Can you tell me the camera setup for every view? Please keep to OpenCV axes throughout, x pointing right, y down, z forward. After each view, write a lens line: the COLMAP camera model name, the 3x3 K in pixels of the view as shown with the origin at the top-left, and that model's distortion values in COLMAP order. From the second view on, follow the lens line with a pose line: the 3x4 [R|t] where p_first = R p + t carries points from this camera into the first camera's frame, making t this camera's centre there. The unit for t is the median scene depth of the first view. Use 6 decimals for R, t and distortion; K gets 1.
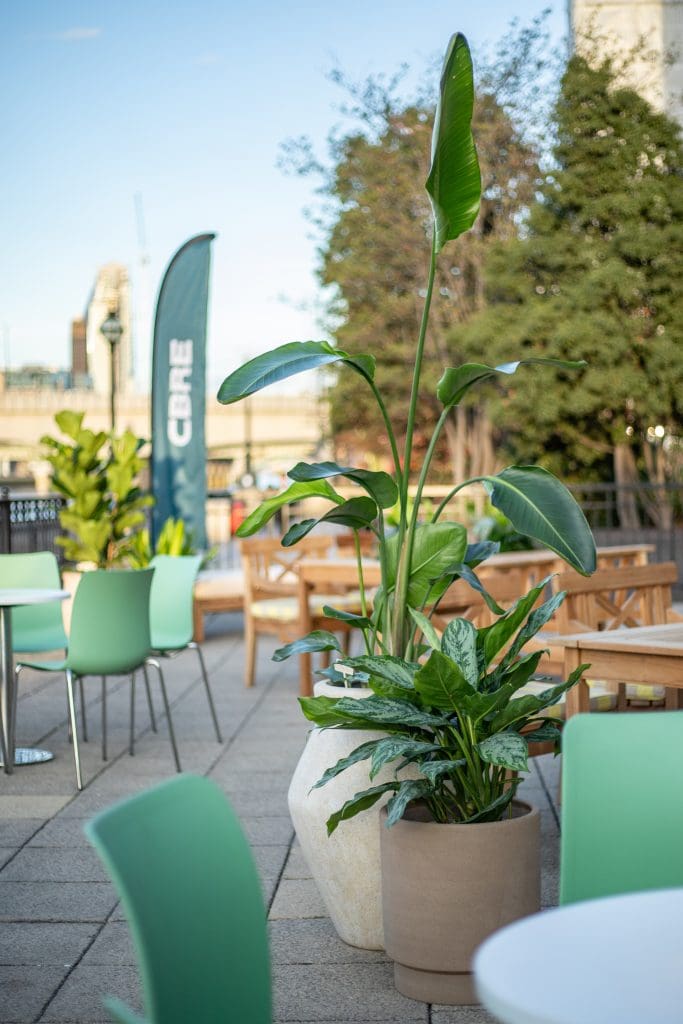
lens RADIAL K [[1466.4, 0, 338.2], [0, 1466.4, 518.8], [0, 0, 1]] dist [-0.115296, 0.000000]
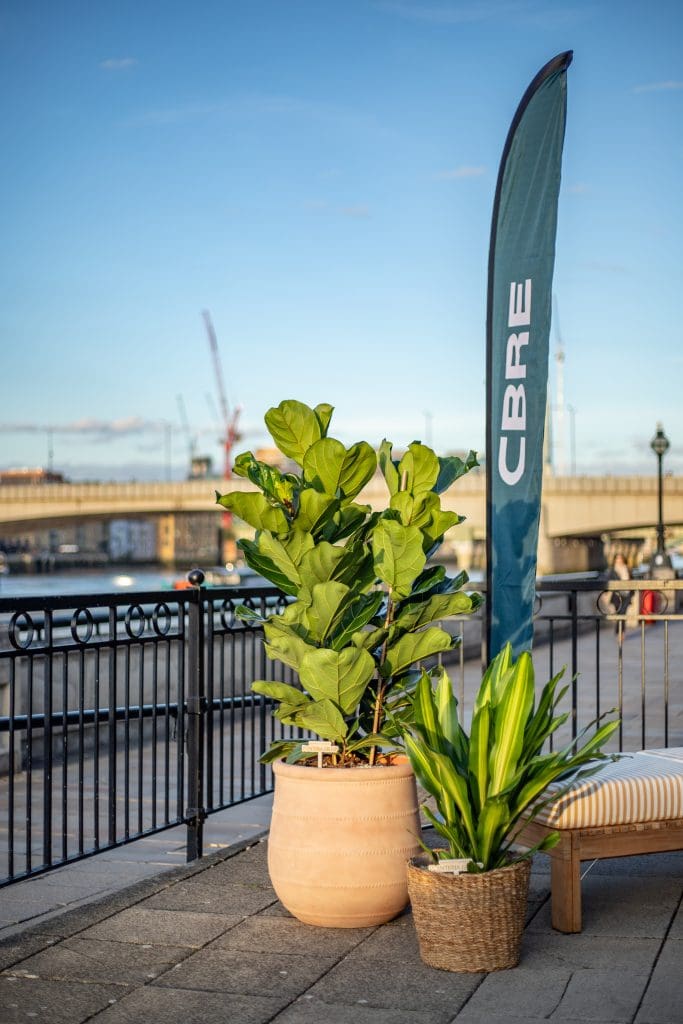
lens RADIAL K [[1466.4, 0, 341.4], [0, 1466.4, 515.1], [0, 0, 1]] dist [-0.115296, 0.000000]
pose [[0.962015, 0.003661, -0.272972, -0.044294], [-0.018864, 0.998411, -0.053093, -0.014272], [0.272344, 0.056226, 0.960556, 0.568193]]
